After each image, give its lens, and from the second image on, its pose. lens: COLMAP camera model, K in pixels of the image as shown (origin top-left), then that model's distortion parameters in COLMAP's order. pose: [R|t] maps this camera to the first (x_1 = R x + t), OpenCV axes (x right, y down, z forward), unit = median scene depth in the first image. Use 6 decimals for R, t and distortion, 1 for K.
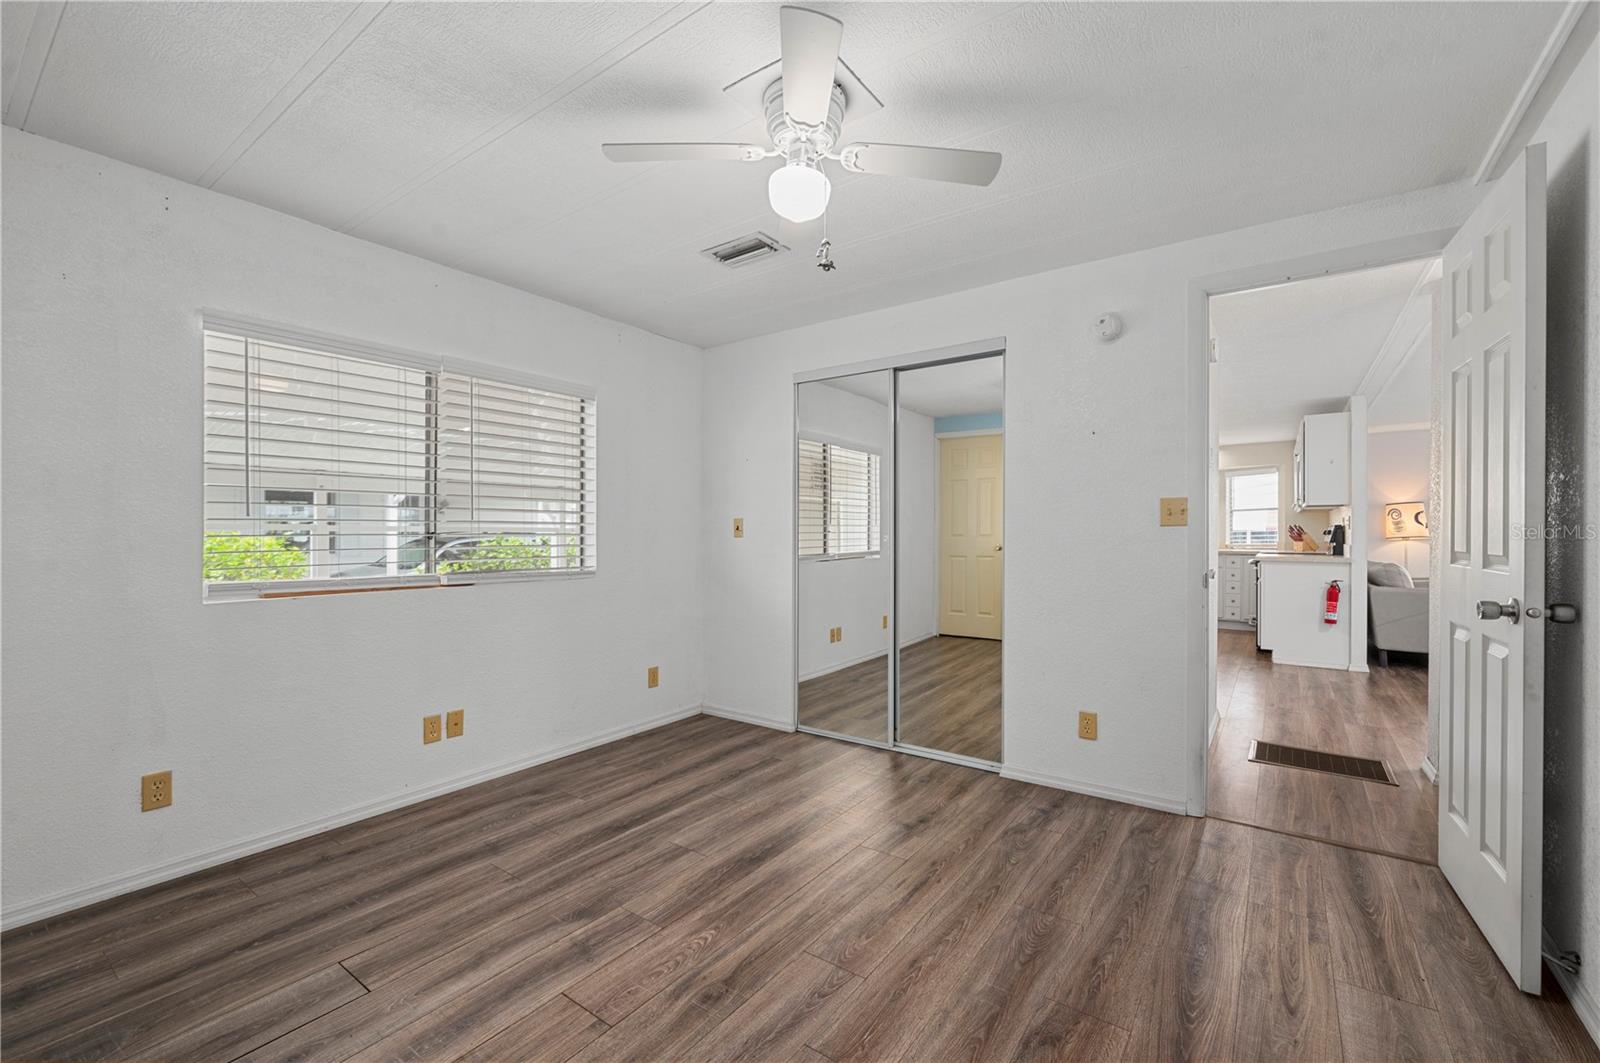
lens RADIAL K [[664.3, 0, 800.9], [0, 664.3, 532.5], [0, 0, 1]] dist [-0.001141, -0.000743]
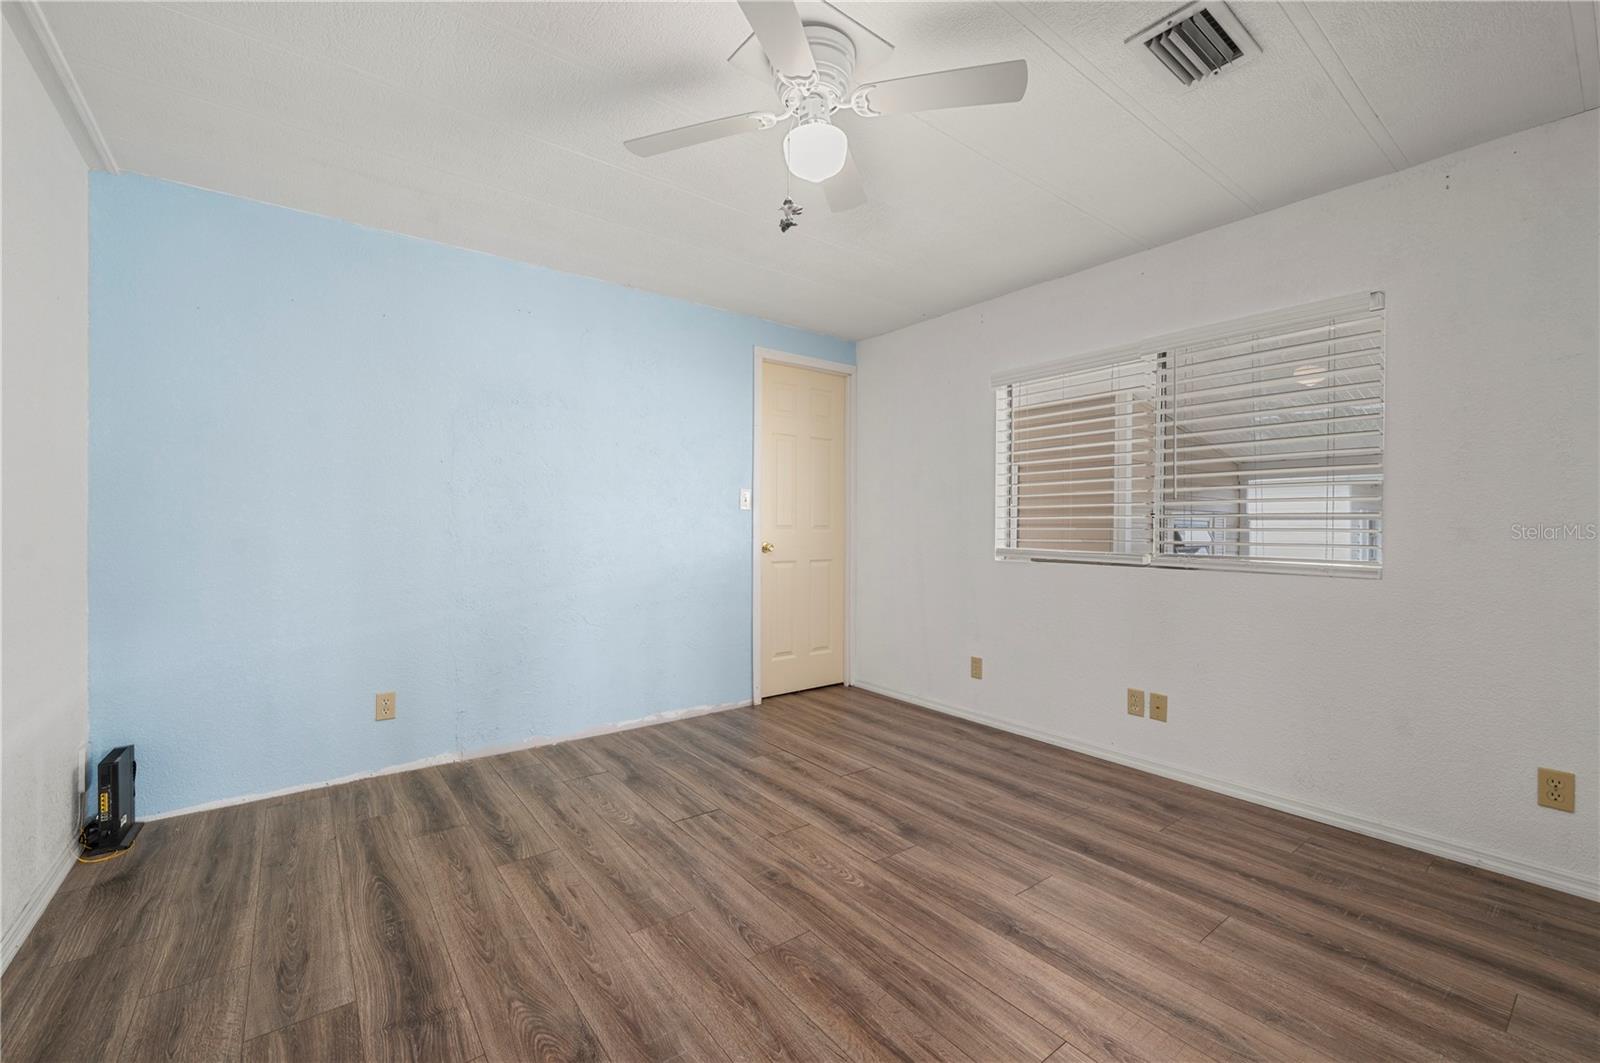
lens RADIAL K [[648.3, 0, 795.2], [0, 648.3, 529.3], [0, 0, 1]] dist [-0.000874, -0.000155]
pose [[-0.283115, 0.000855, -0.959086, 0.708939], [-0.007217, 0.999969, 0.003022, 0.030899], [0.959059, 0.007778, -0.283100, 0.958709]]
